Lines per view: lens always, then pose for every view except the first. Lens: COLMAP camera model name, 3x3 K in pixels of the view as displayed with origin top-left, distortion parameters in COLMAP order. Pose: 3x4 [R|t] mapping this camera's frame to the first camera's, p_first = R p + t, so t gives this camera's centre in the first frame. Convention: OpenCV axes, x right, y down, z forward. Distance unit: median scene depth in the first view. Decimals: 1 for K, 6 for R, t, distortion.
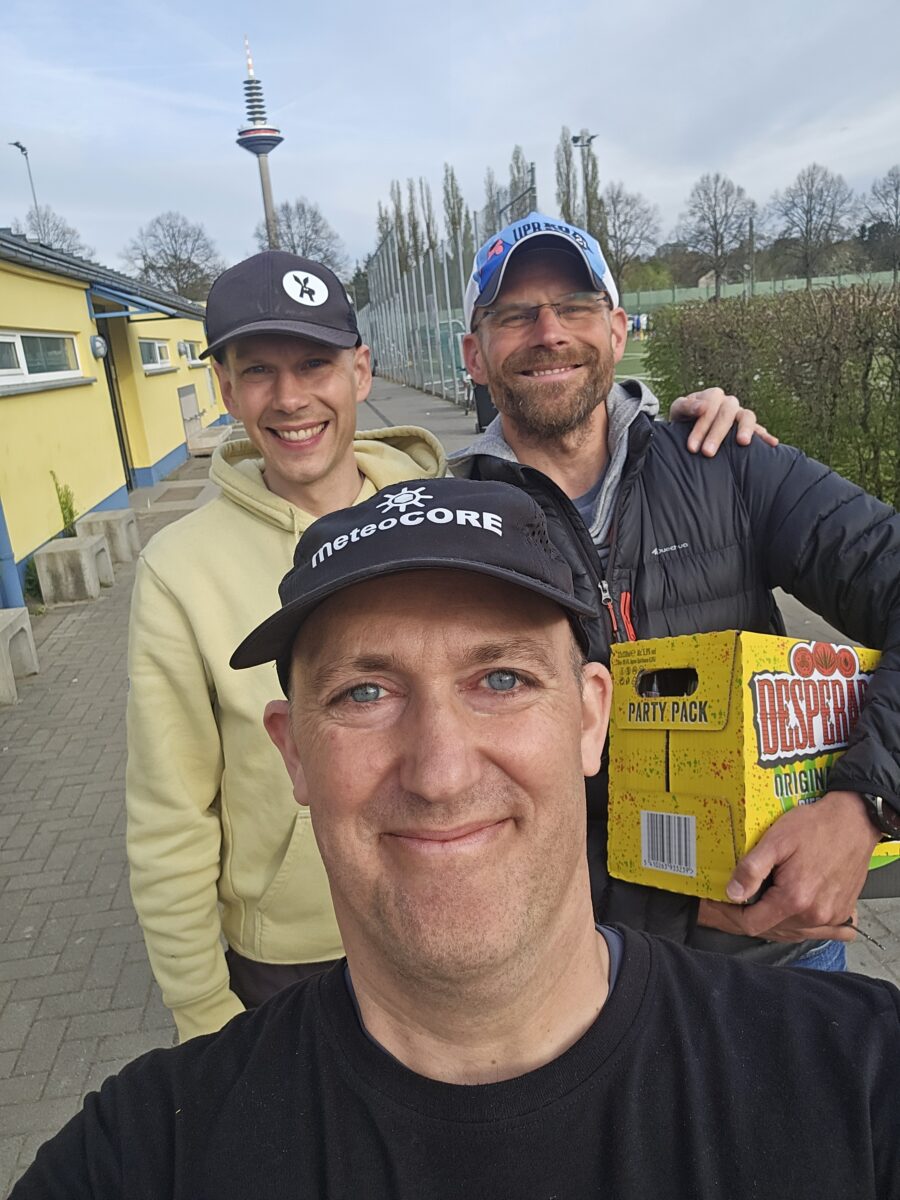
lens RADIAL K [[868.1, 0, 450.0], [0, 868.1, 600.0], [0, 0, 1]] dist [-0.019229, 0.000495]
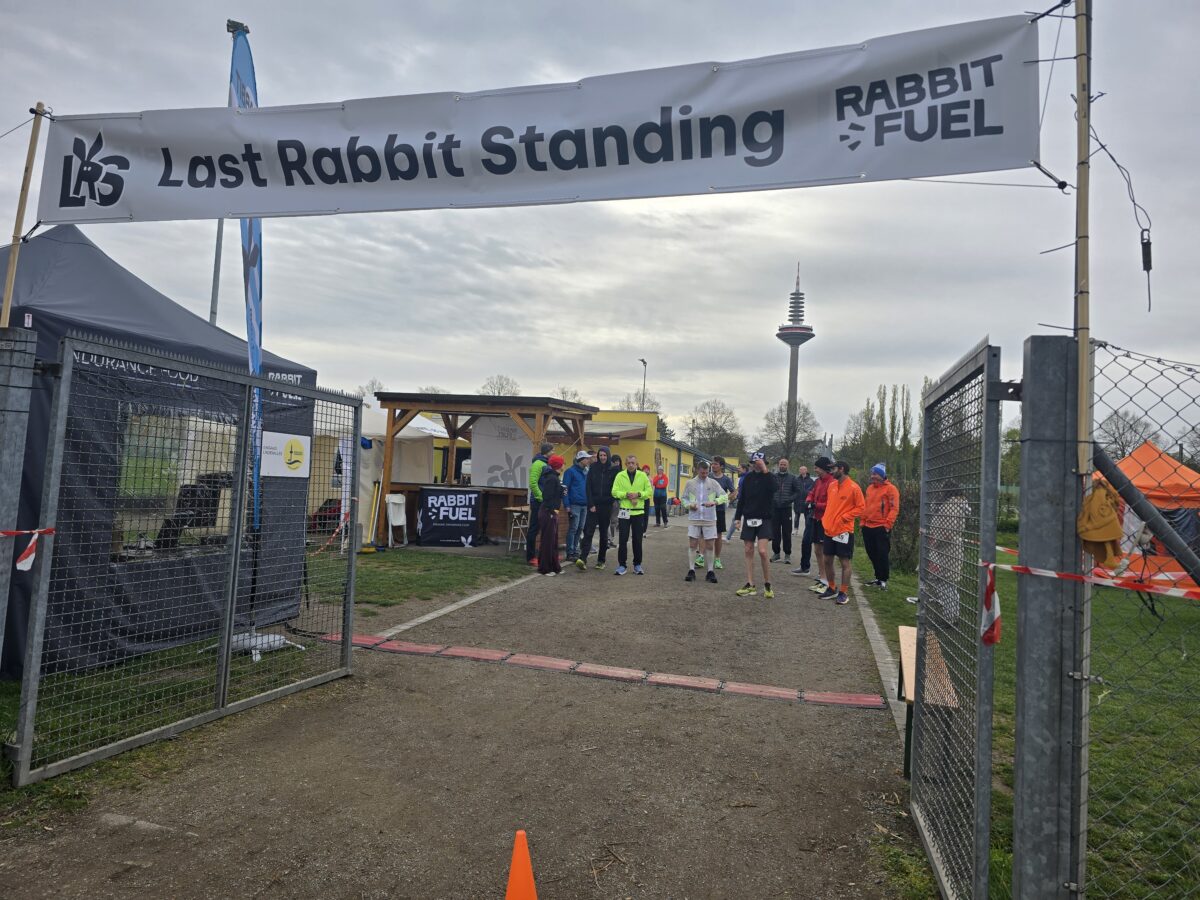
lens RADIAL K [[792.0, 0, 603.0], [0, 792.0, 422.4], [0, 0, 1]] dist [-0.000463, 0.295414]
pose [[0.906093, 0.109025, -0.408790, 0.083866], [-0.250056, 0.917404, -0.309583, 0.090561], [0.341273, 0.382732, 0.858516, -0.288400]]
